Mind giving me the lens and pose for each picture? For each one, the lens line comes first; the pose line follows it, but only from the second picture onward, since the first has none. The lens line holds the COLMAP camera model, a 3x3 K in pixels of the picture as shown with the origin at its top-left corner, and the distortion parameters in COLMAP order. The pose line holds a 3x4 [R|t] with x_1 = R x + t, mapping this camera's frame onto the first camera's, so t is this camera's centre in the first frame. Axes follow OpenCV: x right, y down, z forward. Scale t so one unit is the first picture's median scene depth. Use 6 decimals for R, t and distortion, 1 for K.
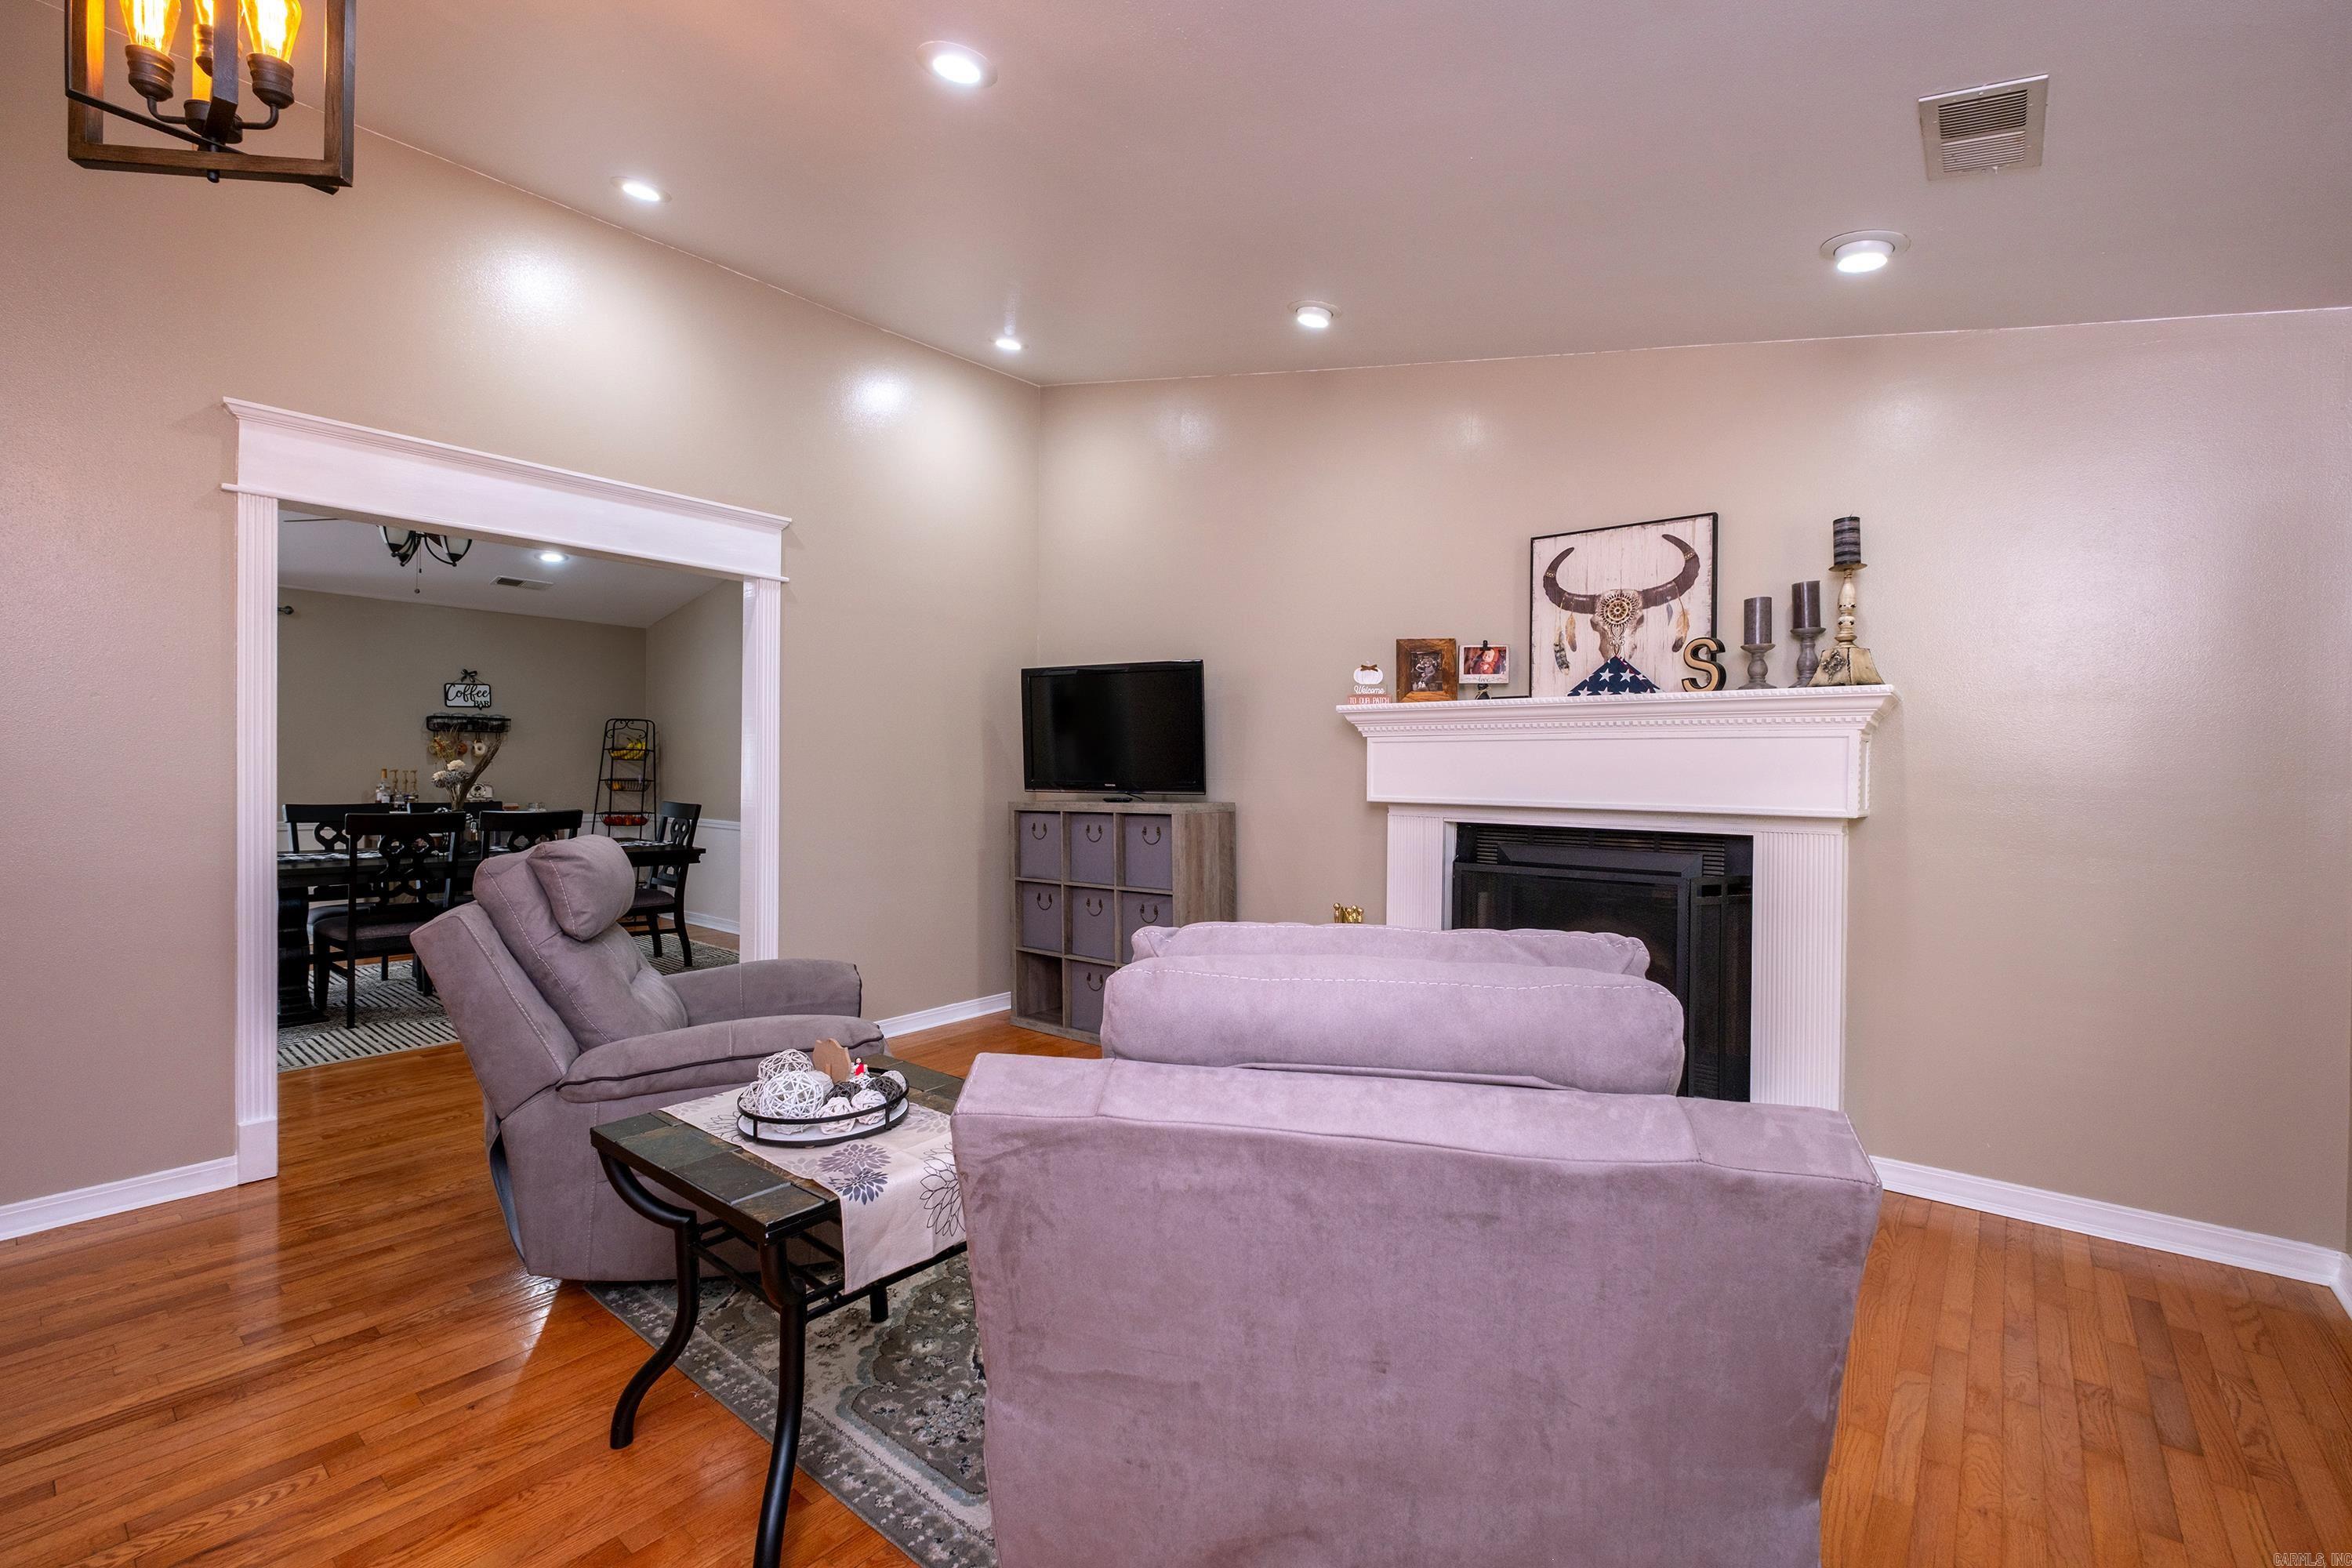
lens RADIAL K [[1010.7, 0, 1181.4], [0, 1010.7, 780.7], [0, 0, 1]] dist [-0.001796, -0.002728]
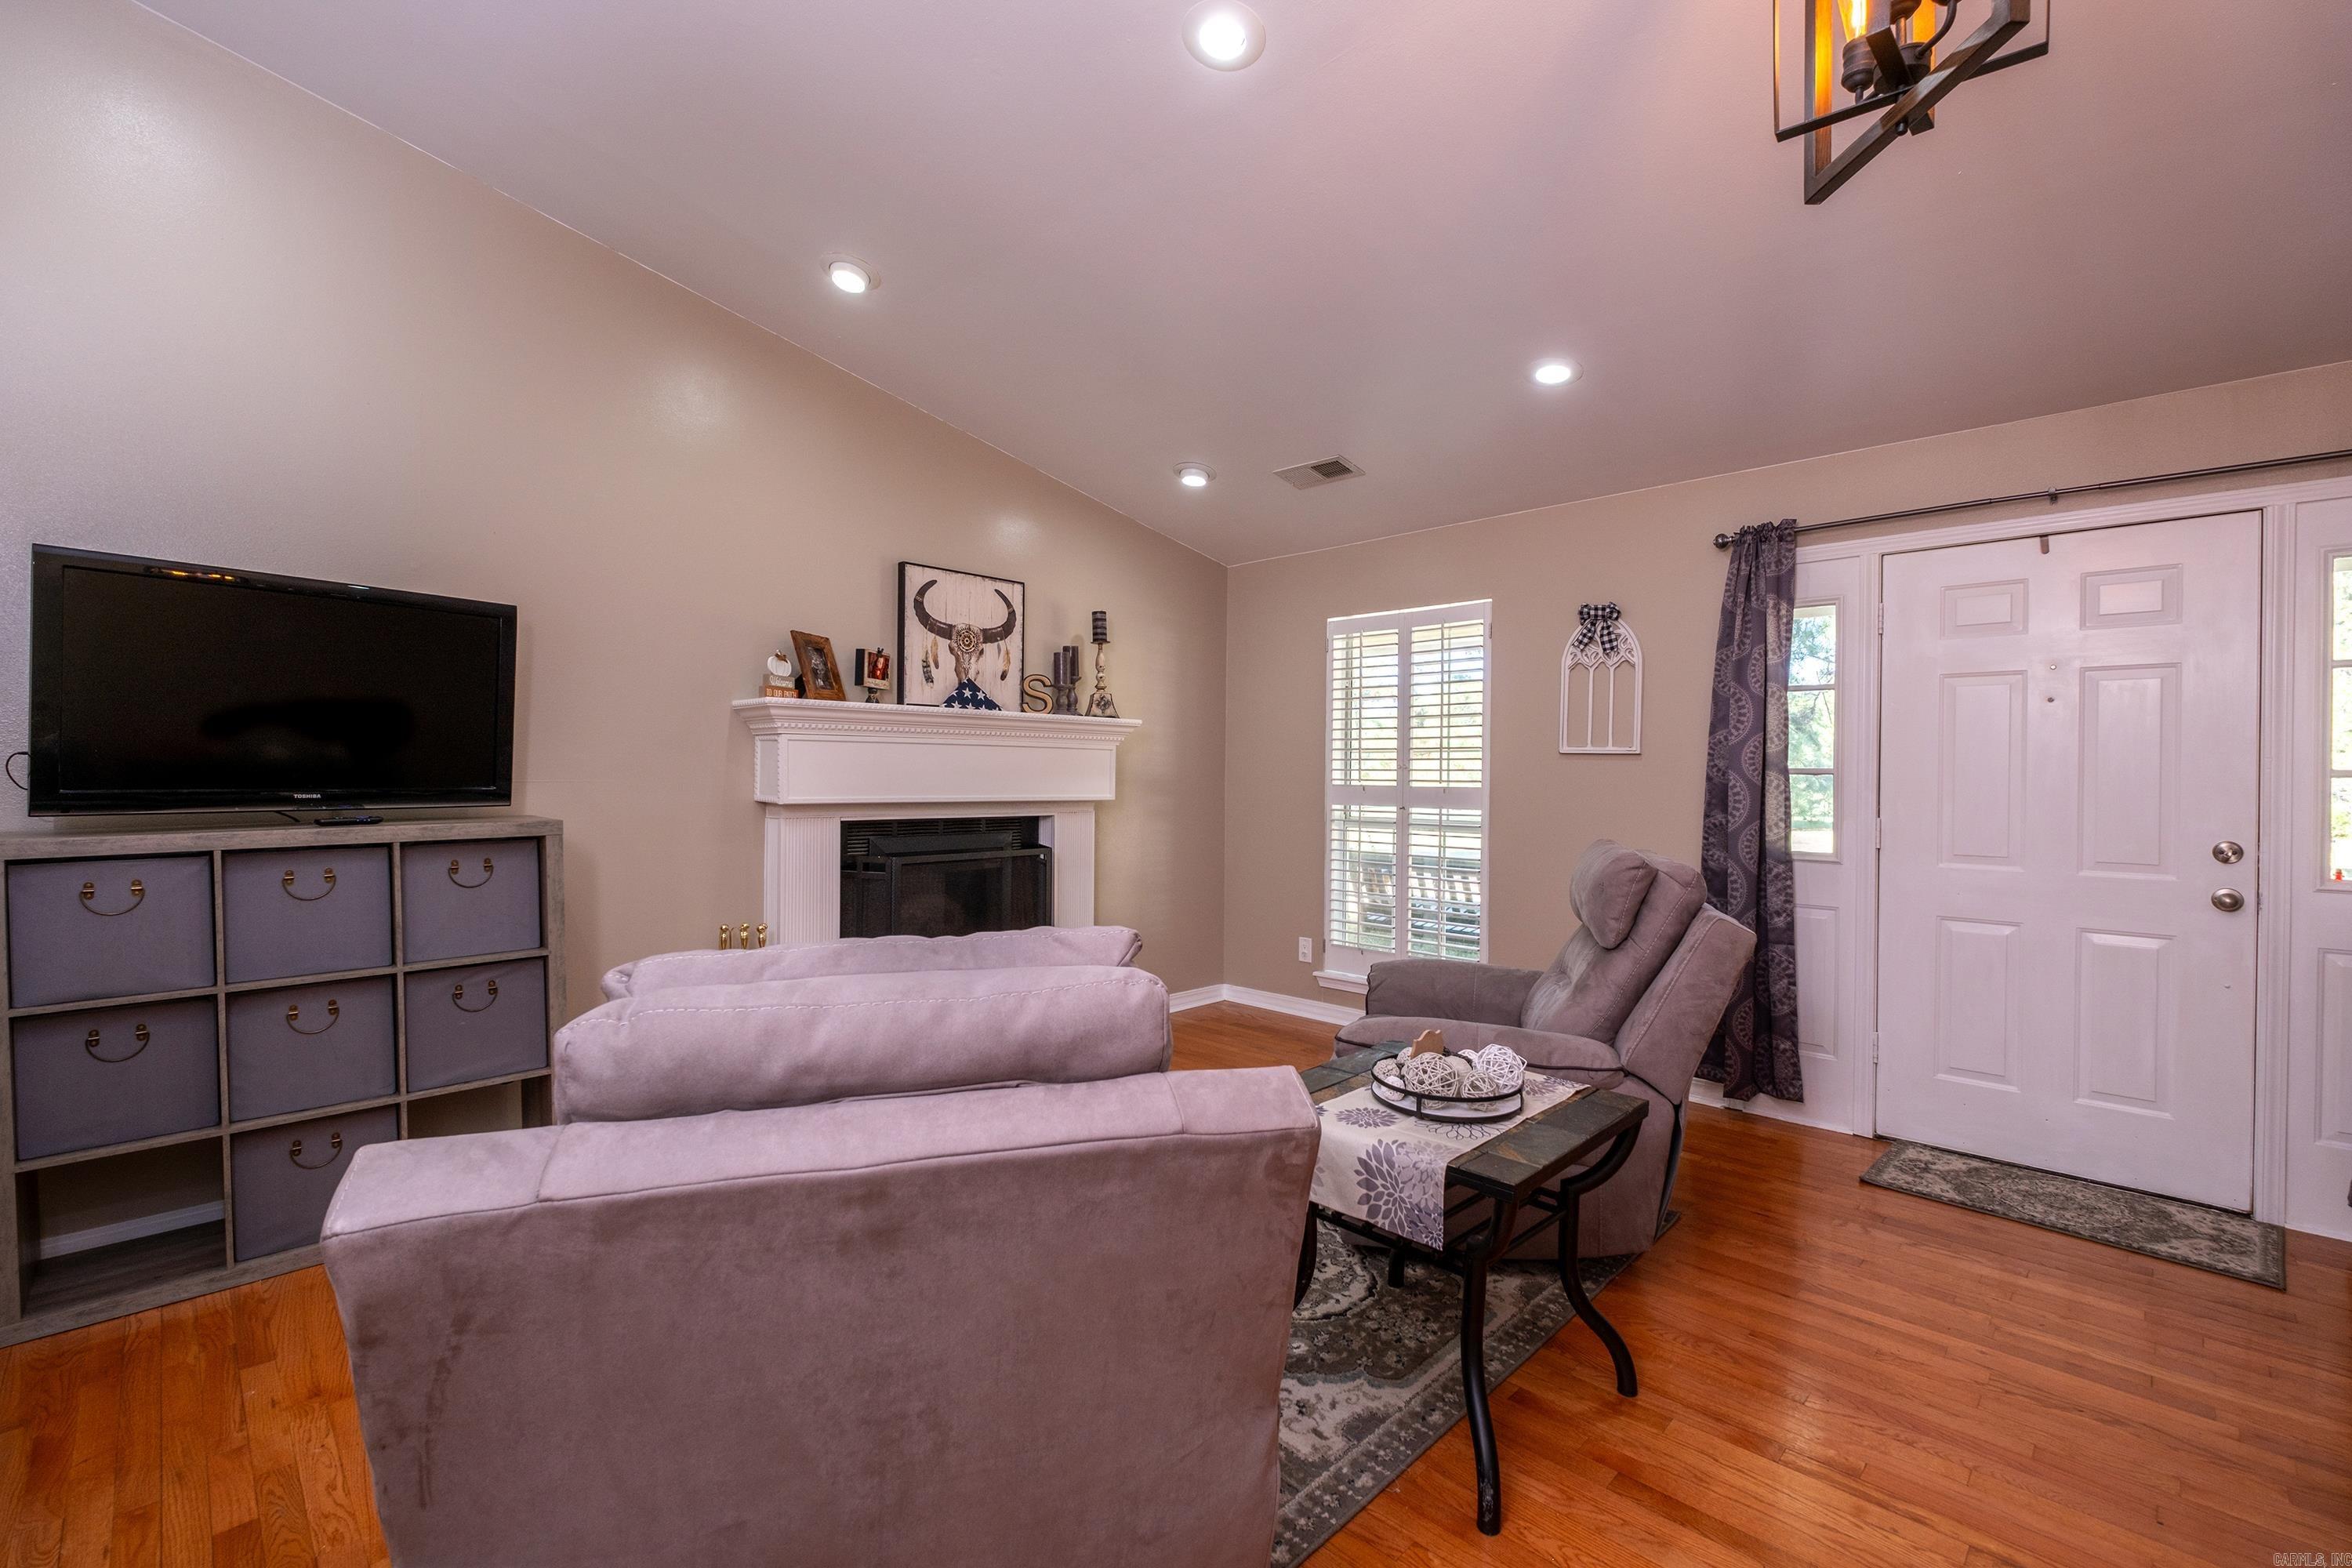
lens RADIAL K [[1010.7, 0, 1179.9], [0, 1010.7, 782.6], [0, 0, 1]] dist [-0.001796, -0.002728]
pose [[0.082067, -0.015560, 0.996505, -0.772250], [0.005122, 0.999871, 0.015191, -0.012530], [-0.996614, 0.003857, 0.082136, 0.632266]]
